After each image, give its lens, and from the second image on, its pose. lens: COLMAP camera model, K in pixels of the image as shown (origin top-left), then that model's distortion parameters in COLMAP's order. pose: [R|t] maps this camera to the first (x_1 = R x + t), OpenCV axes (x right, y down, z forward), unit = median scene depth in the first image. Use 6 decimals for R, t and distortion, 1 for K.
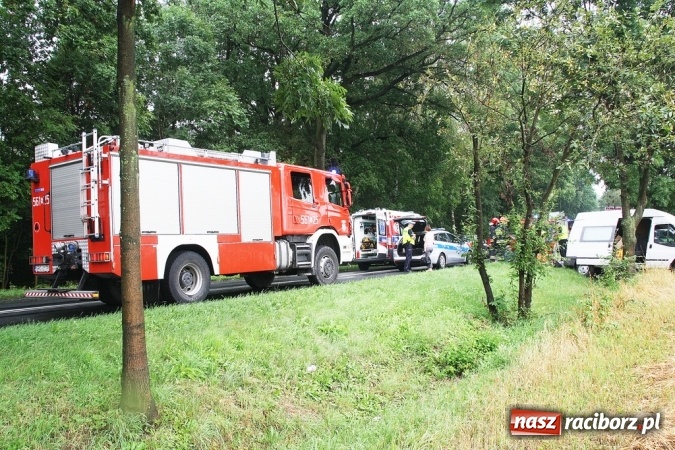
lens RADIAL K [[567.2, 0, 338.0], [0, 567.2, 224.9], [0, 0, 1]] dist [-0.108354, 0.003835]
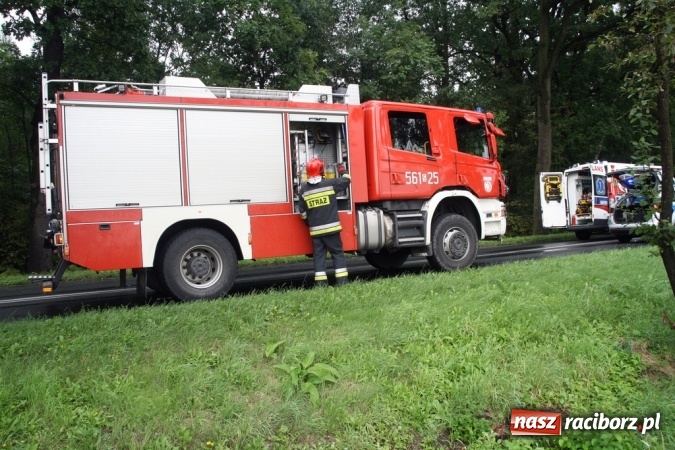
lens RADIAL K [[567.2, 0, 338.0], [0, 567.2, 224.9], [0, 0, 1]] dist [-0.108354, 0.003835]
pose [[0.899643, -0.012357, -0.436450, 0.160077], [0.039364, 0.997824, 0.052889, 0.007927], [0.434847, -0.064761, 0.898172, 0.312913]]
